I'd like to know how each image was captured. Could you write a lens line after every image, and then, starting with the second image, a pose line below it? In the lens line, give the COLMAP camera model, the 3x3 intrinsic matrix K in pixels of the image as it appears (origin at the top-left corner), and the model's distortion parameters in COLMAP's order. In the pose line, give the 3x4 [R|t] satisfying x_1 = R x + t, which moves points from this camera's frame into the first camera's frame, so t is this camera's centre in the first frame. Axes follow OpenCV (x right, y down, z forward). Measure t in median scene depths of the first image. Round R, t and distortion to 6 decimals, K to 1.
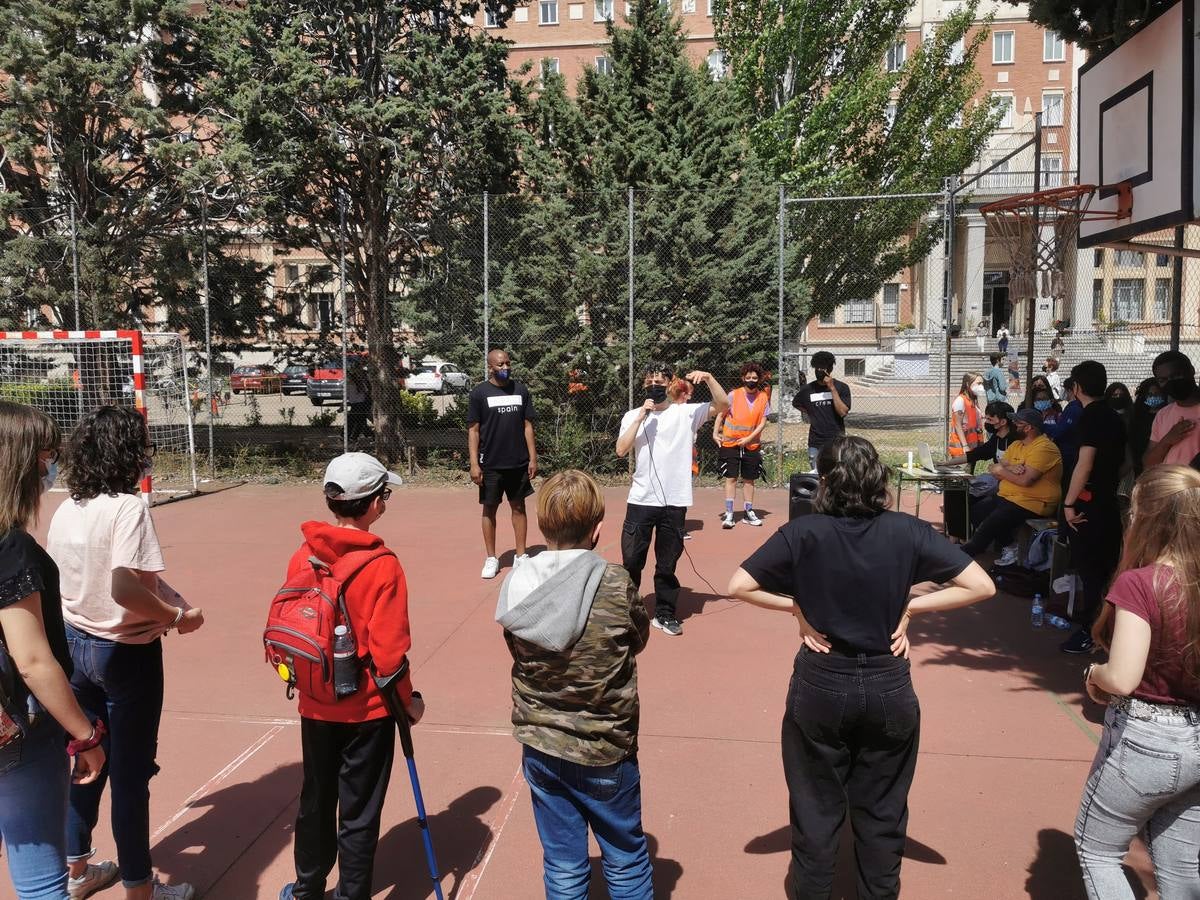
lens RADIAL K [[927.0, 0, 601.2], [0, 927.0, 452.2], [0, 0, 1]] dist [0.046398, -0.068793]
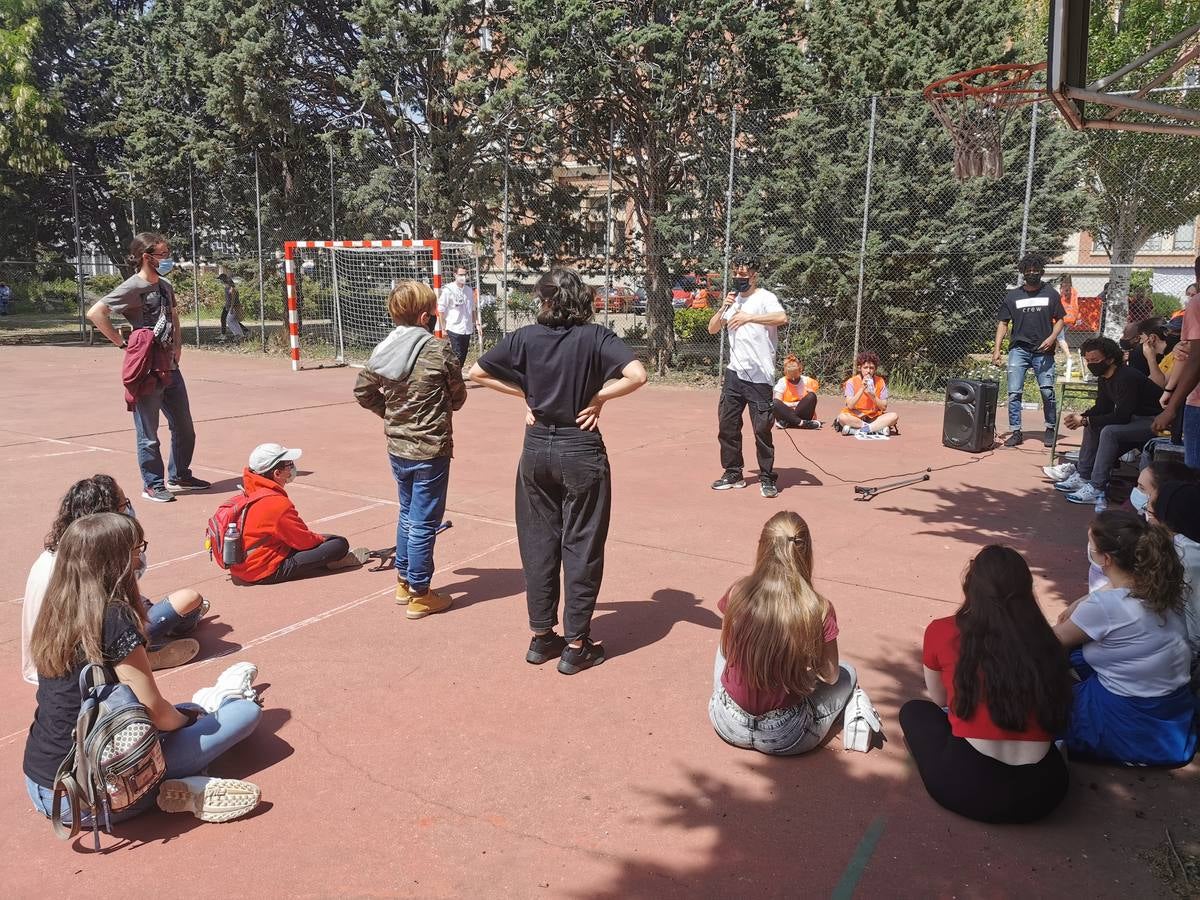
lens RADIAL K [[934.7, 0, 585.5], [0, 934.7, 469.6], [0, 0, 1]] dist [0.048365, -0.068647]
pose [[0.910141, 0.098622, -0.402389, 0.192688], [-0.064047, 0.993071, 0.098529, 0.033958], [0.409318, -0.063904, 0.910151, -0.070603]]
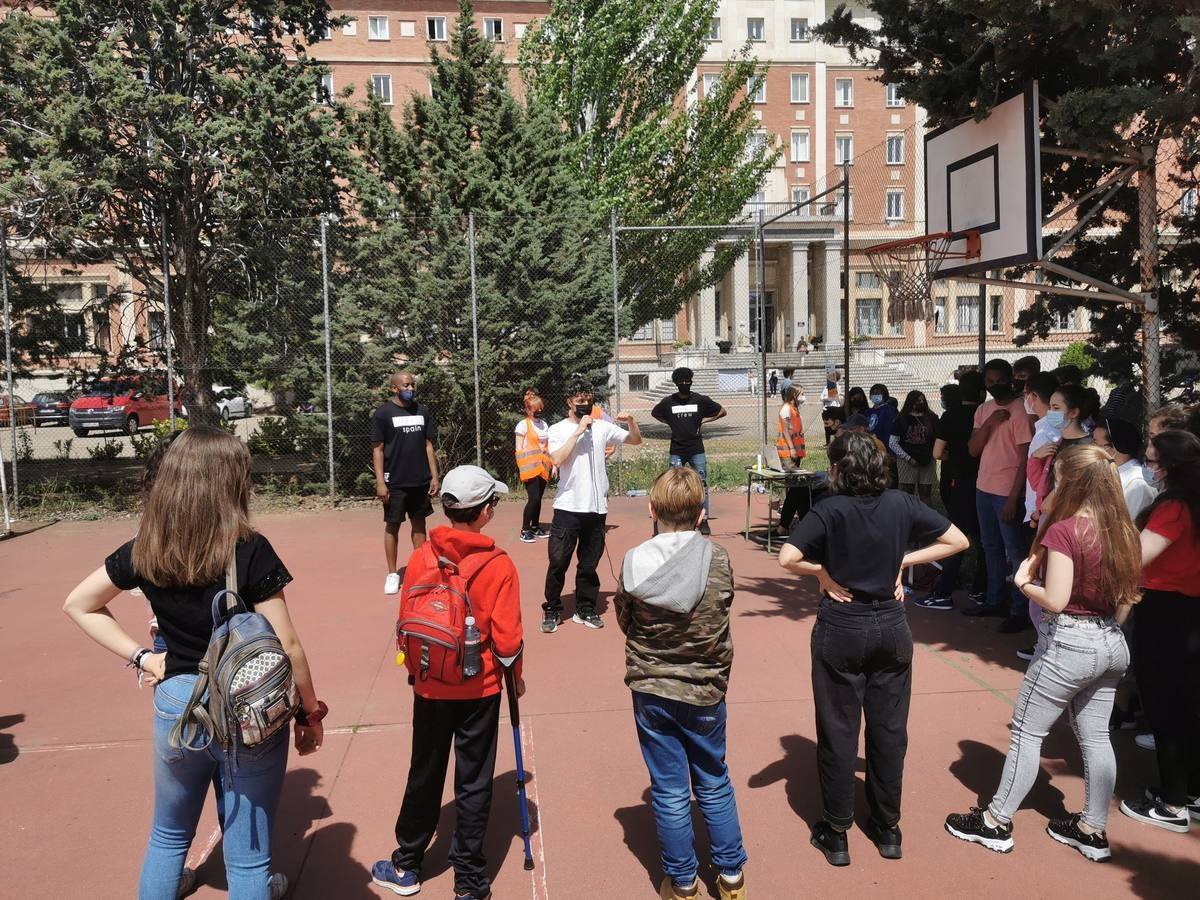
lens RADIAL K [[927.0, 0, 601.7], [0, 927.0, 450.3], [0, 0, 1]] dist [0.046398, -0.068793]
pose [[0.970558, -0.039881, 0.237544, -0.081284], [0.045006, 0.998856, -0.016189, 0.002438], [-0.236627, 0.026404, 0.971242, -0.033645]]
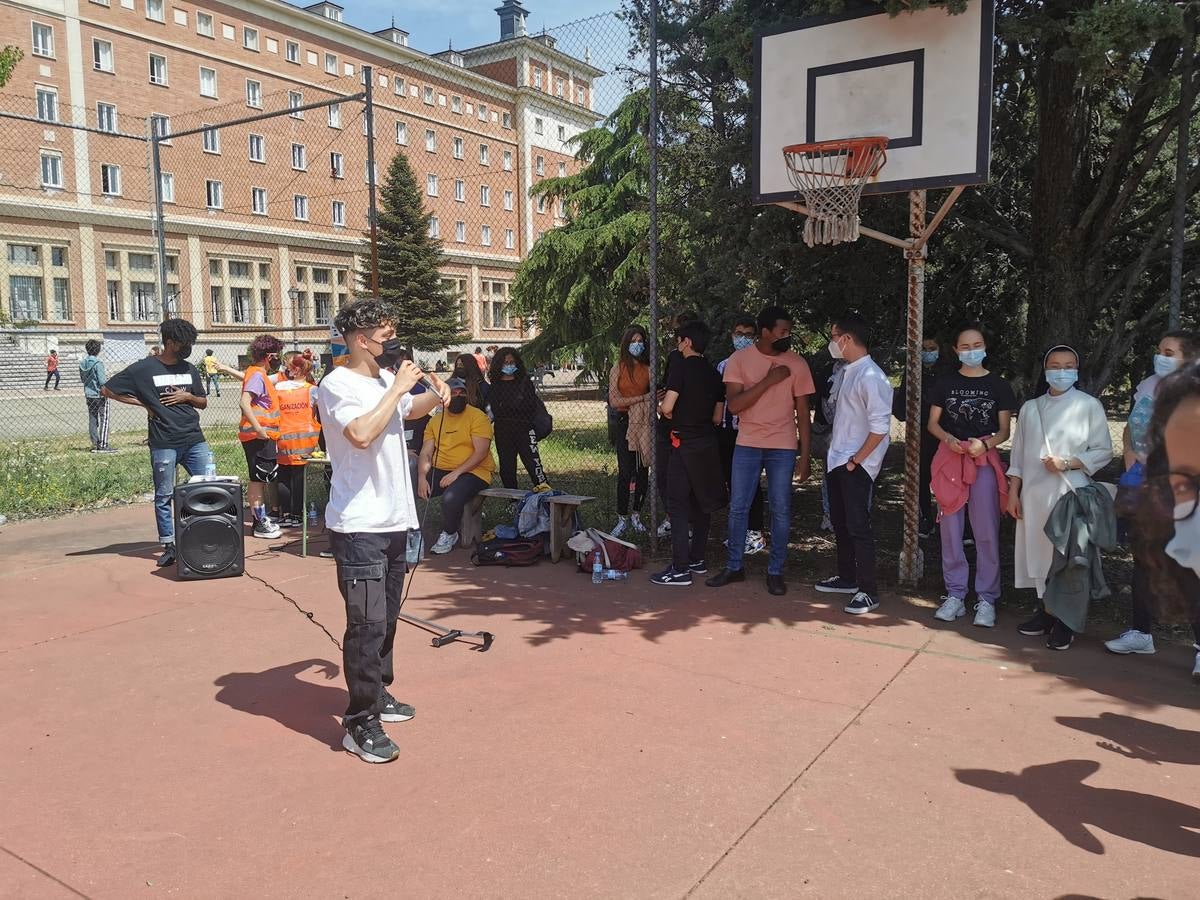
lens RADIAL K [[934.7, 0, 594.0], [0, 934.7, 443.7], [0, 0, 1]] dist [0.048365, -0.068647]
pose [[0.436368, -0.094428, 0.894800, -0.216041], [0.110181, 0.992601, 0.051016, -0.008194], [-0.892997, 0.076328, 0.443543, 0.278110]]
